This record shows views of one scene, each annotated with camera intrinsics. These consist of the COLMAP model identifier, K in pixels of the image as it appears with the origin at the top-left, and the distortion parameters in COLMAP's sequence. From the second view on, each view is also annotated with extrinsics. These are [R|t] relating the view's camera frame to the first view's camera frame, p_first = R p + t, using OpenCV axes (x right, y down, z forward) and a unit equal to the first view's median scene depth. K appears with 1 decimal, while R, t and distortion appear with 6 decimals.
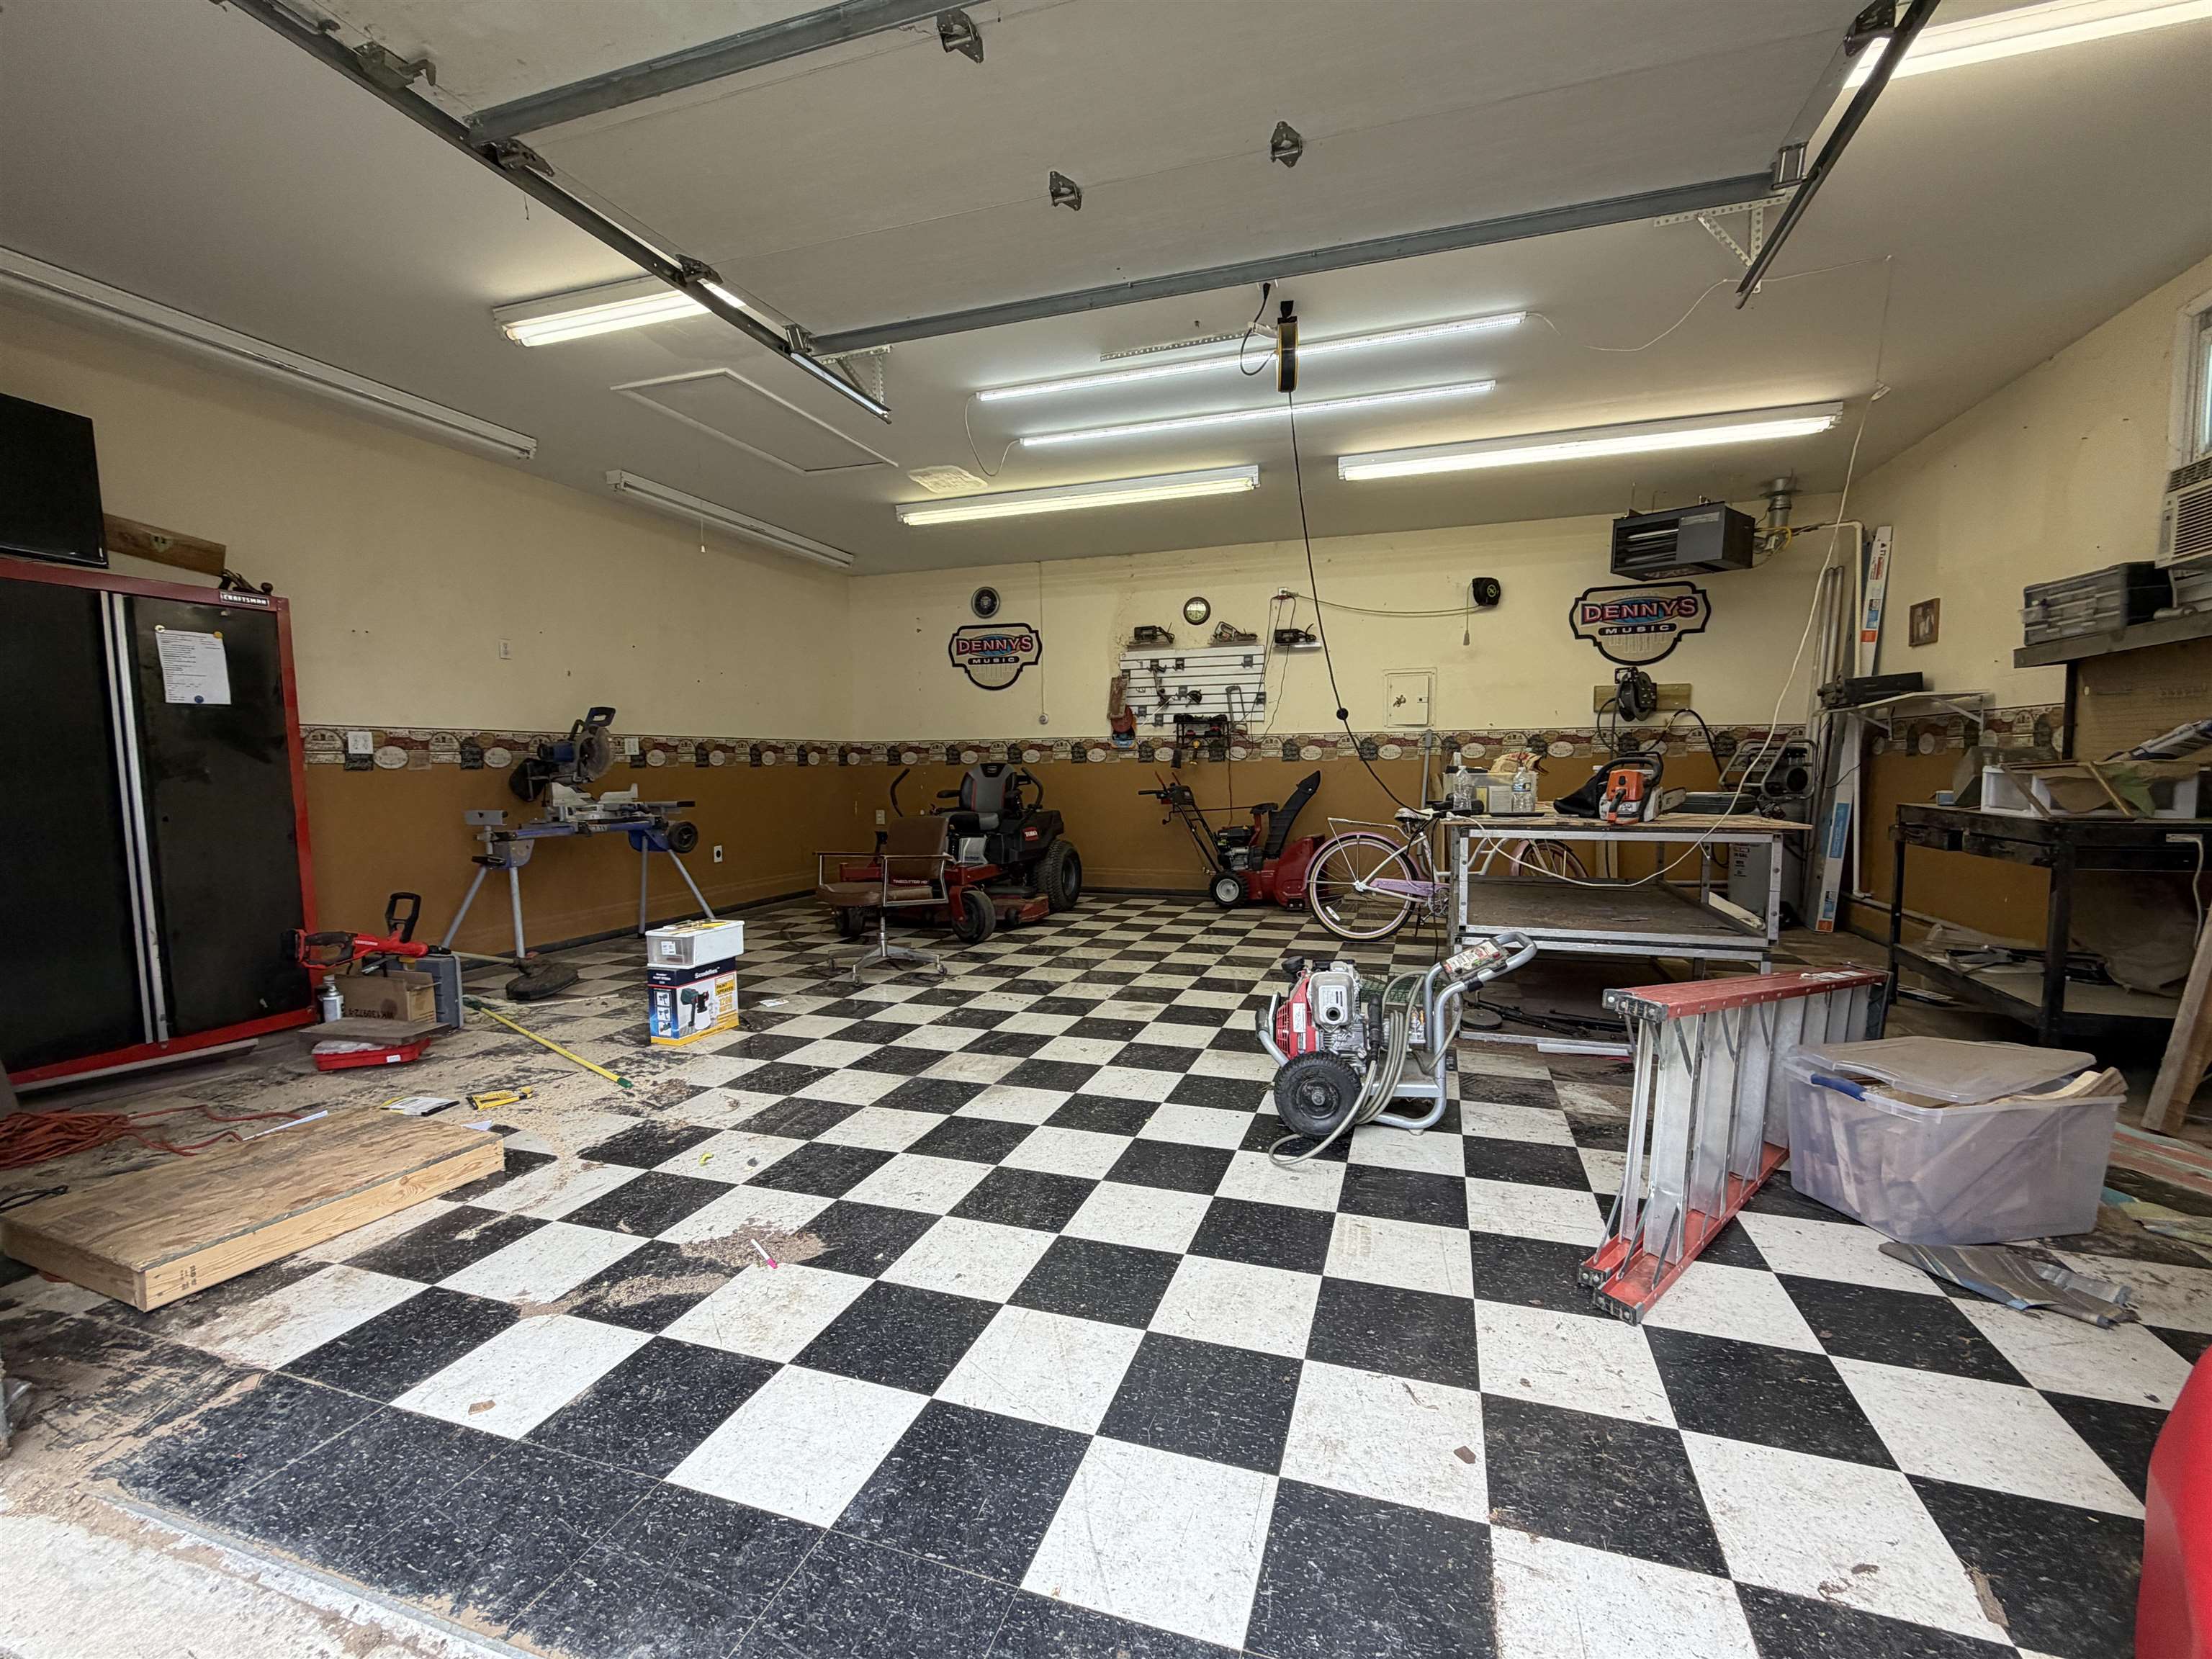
lens RADIAL K [[965.3, 0, 1103.1], [0, 965.3, 837.5], [0, 0, 1]] dist [-0.002126, -0.000449]
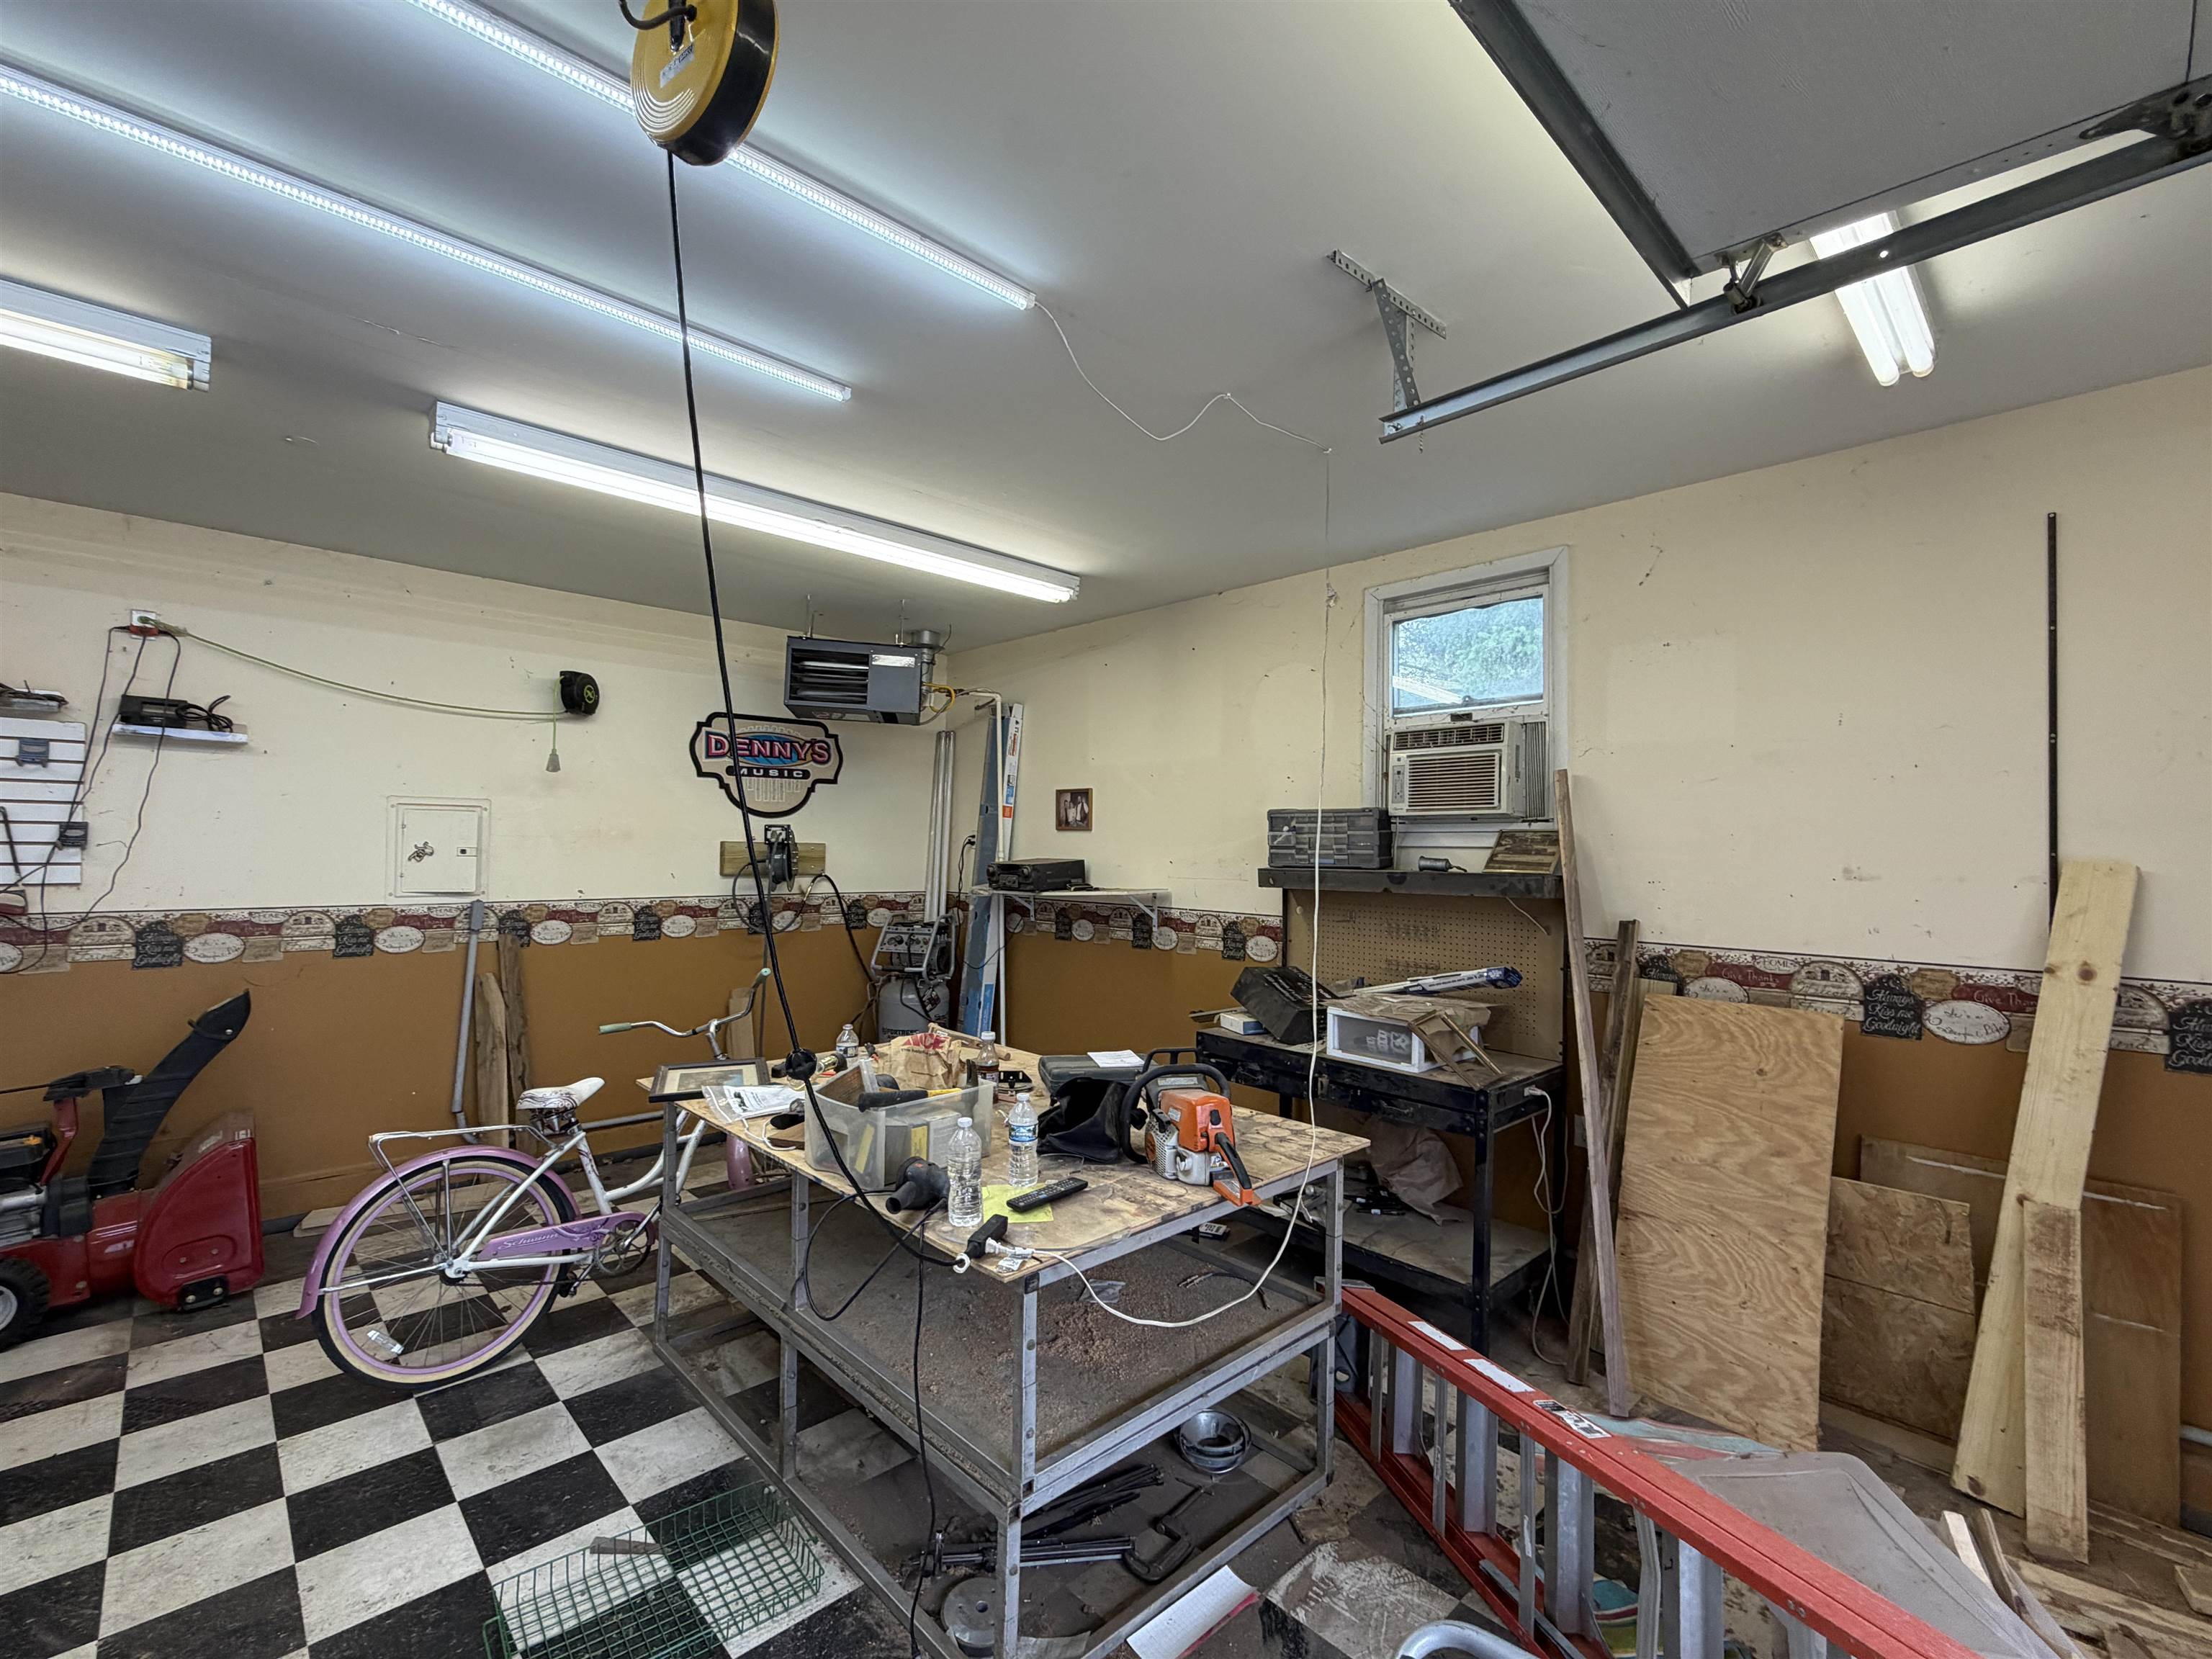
lens RADIAL K [[965.3, 0, 1117.6], [0, 965.3, 833.8], [0, 0, 1]] dist [-0.002126, -0.000449]
pose [[0.458048, 0.030653, 0.888399, -0.018353], [0.048812, 0.997030, -0.059568, -0.104821], [-0.887586, 0.070649, 0.455191, 0.390301]]
